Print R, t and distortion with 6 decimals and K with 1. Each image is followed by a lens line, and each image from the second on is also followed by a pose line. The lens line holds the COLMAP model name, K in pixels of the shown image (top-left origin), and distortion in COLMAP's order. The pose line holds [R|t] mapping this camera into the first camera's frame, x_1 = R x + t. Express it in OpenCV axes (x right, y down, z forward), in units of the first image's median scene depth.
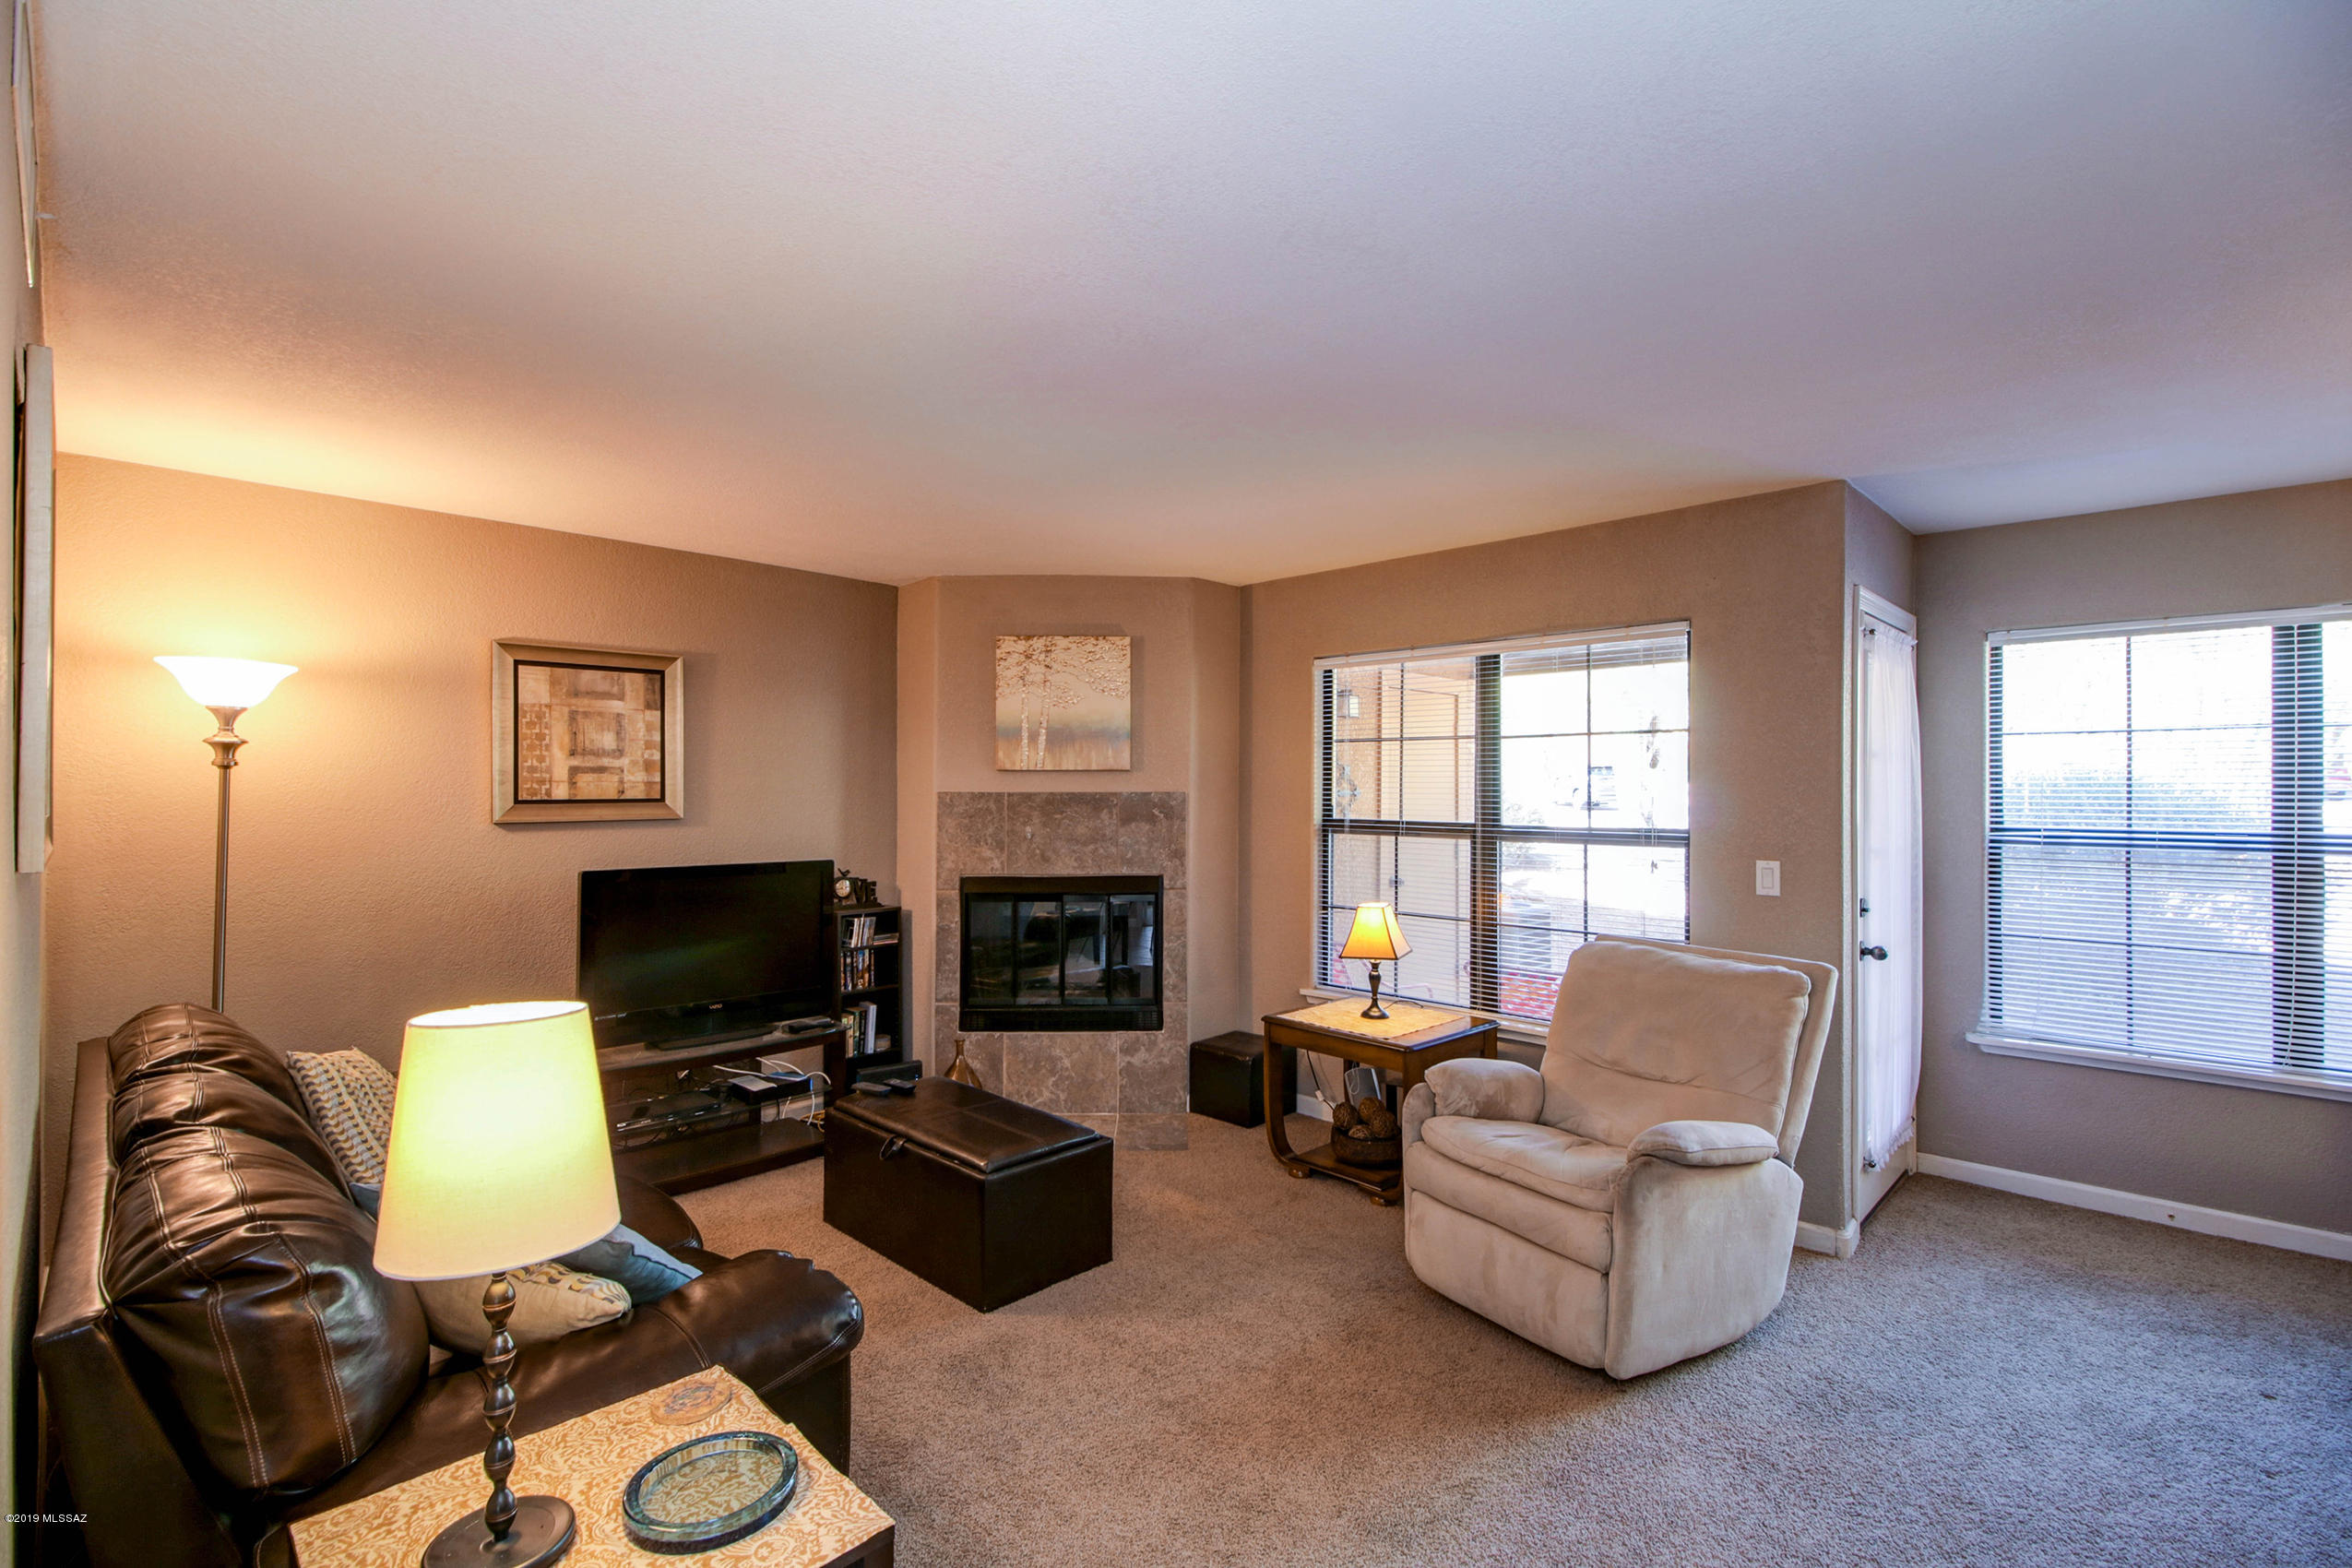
lens RADIAL K [[1064.9, 0, 1176.0], [0, 1064.9, 784.0], [0, 0, 1]] dist [0.025192, -0.017614]
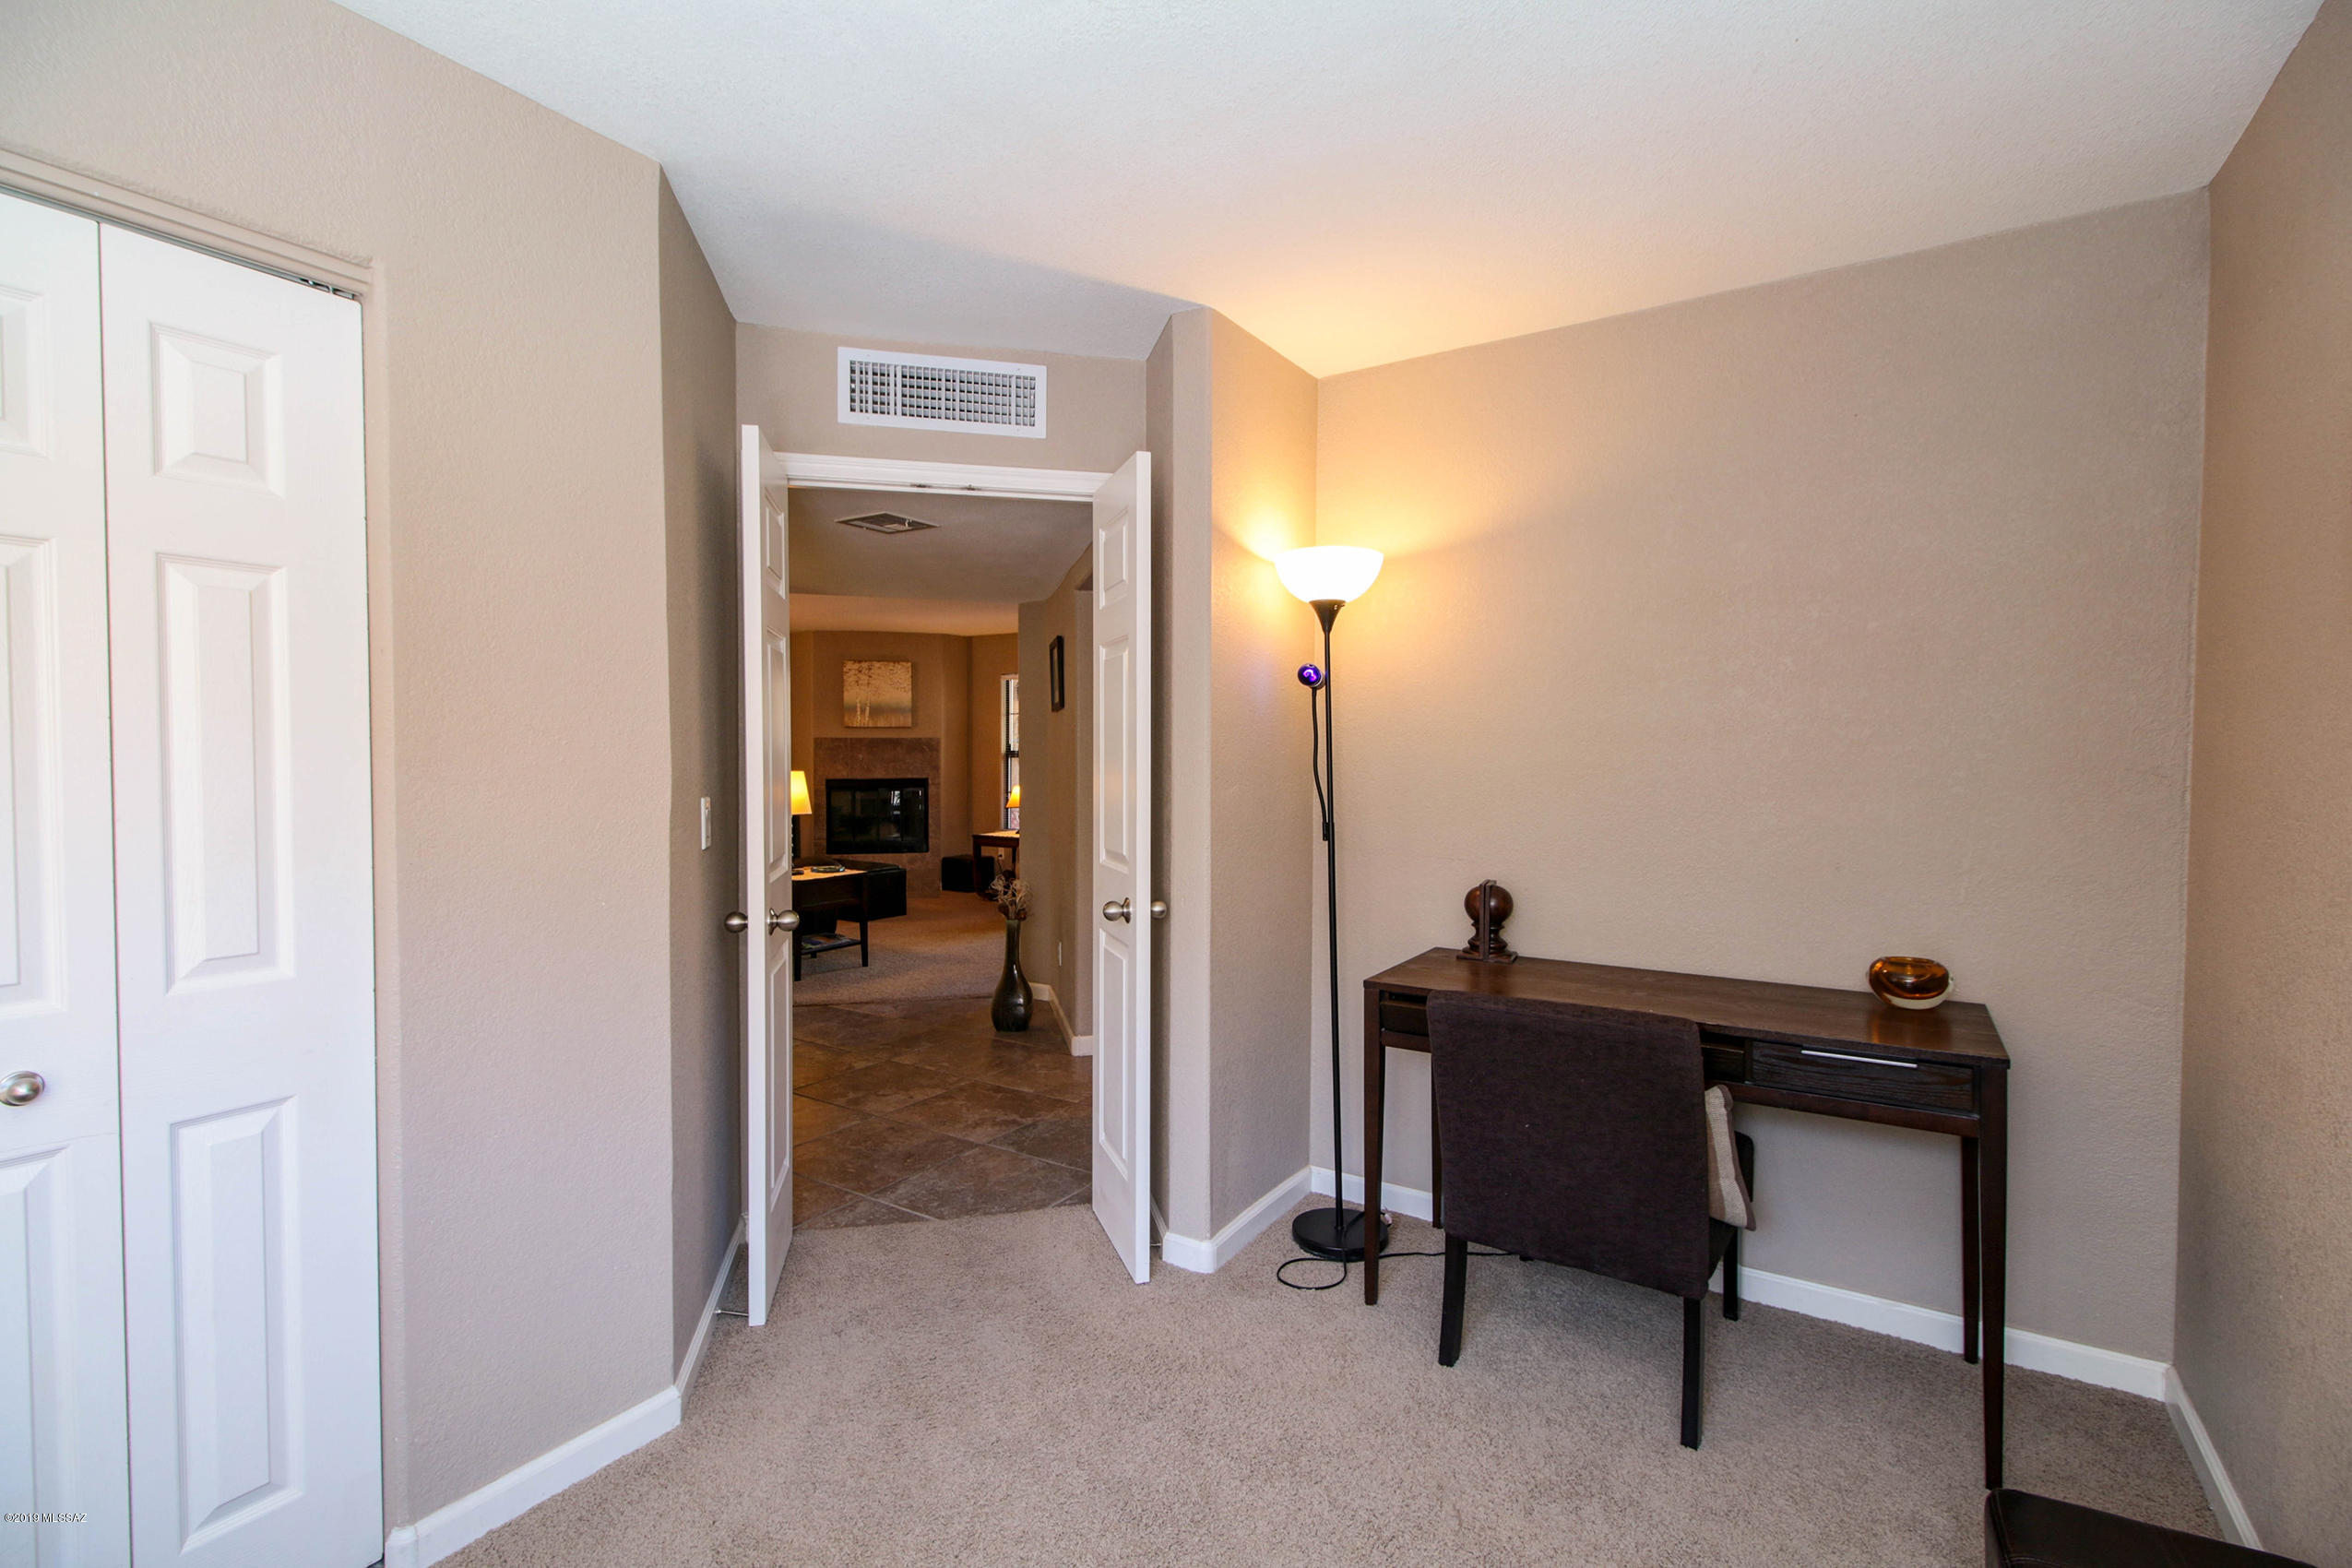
lens RADIAL K [[1064.9, 0, 1176.0], [0, 1064.9, 784.0], [0, 0, 1]] dist [0.025192, -0.017614]
pose [[0.980943, -0.006434, 0.194191, 0.058080], [-0.000673, 0.999333, 0.036511, 0.021462], [-0.194297, -0.035946, 0.980284, -1.139439]]
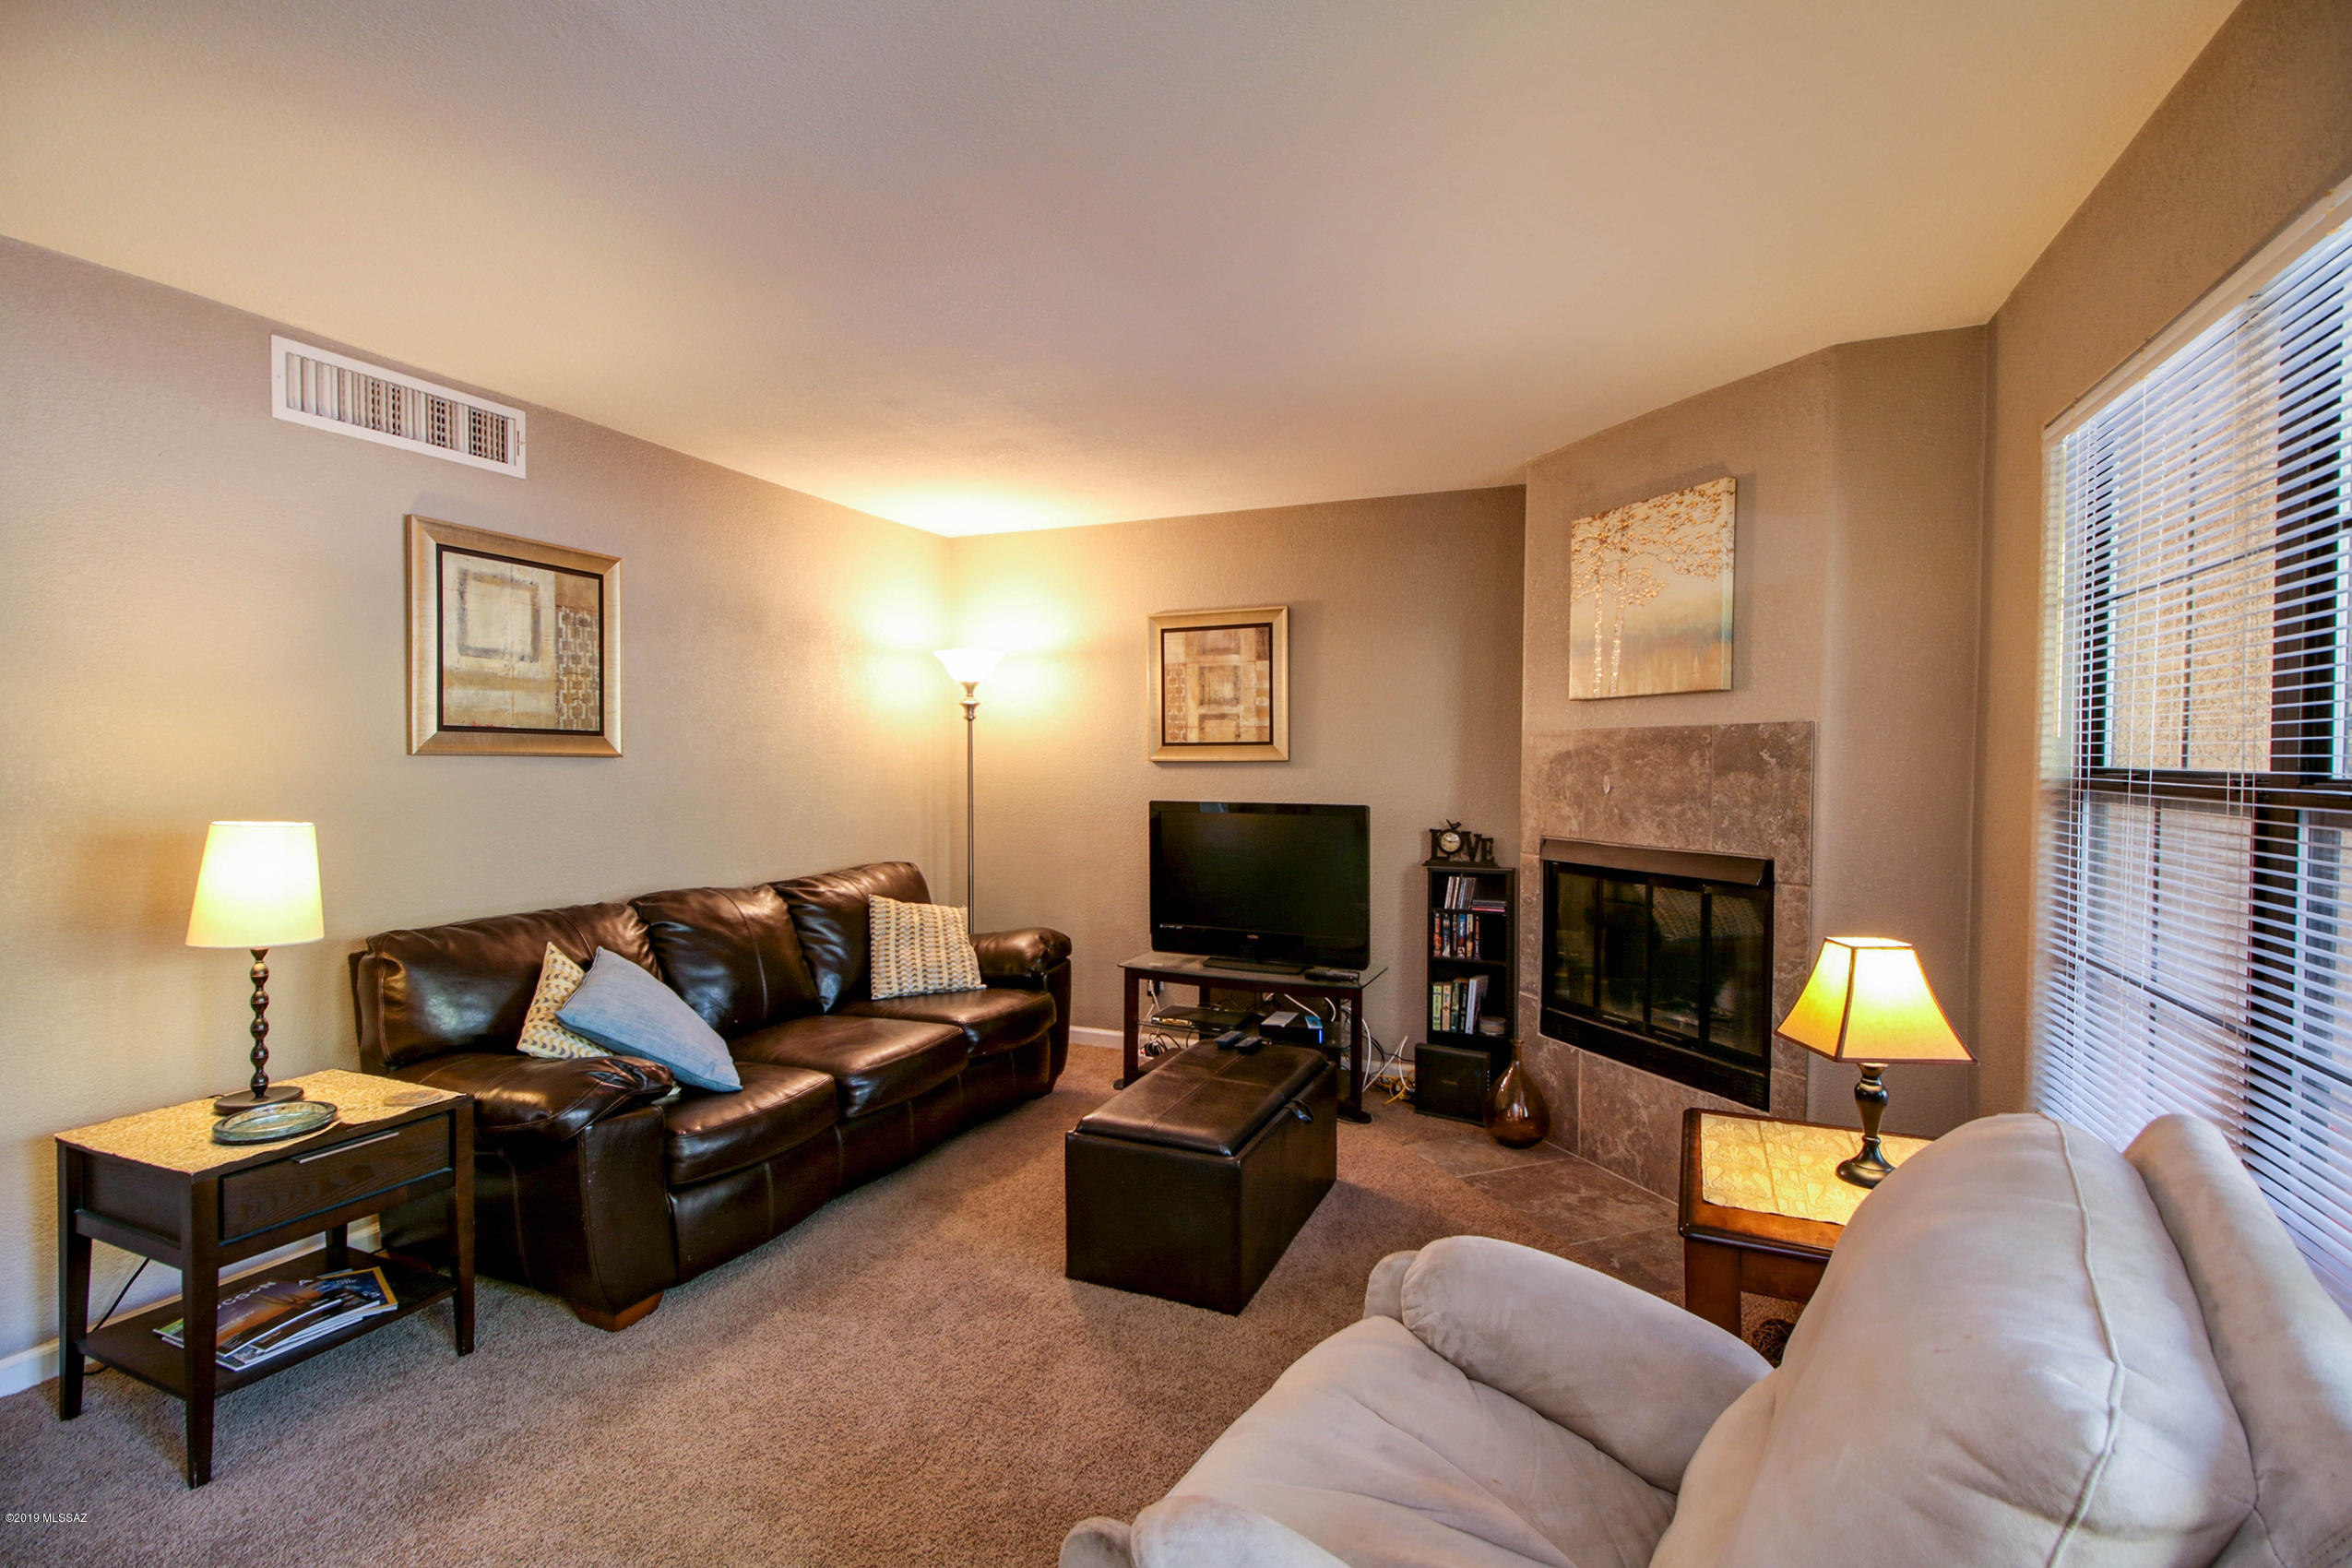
lens RADIAL K [[1064.9, 0, 1176.0], [0, 1064.9, 784.0], [0, 0, 1]] dist [0.025192, -0.017614]
pose [[0.357672, 0.021196, -0.933607, 0.438946], [0.003538, 0.999704, 0.024052, 0.026931], [0.933840, -0.011906, 0.357492, 0.468113]]
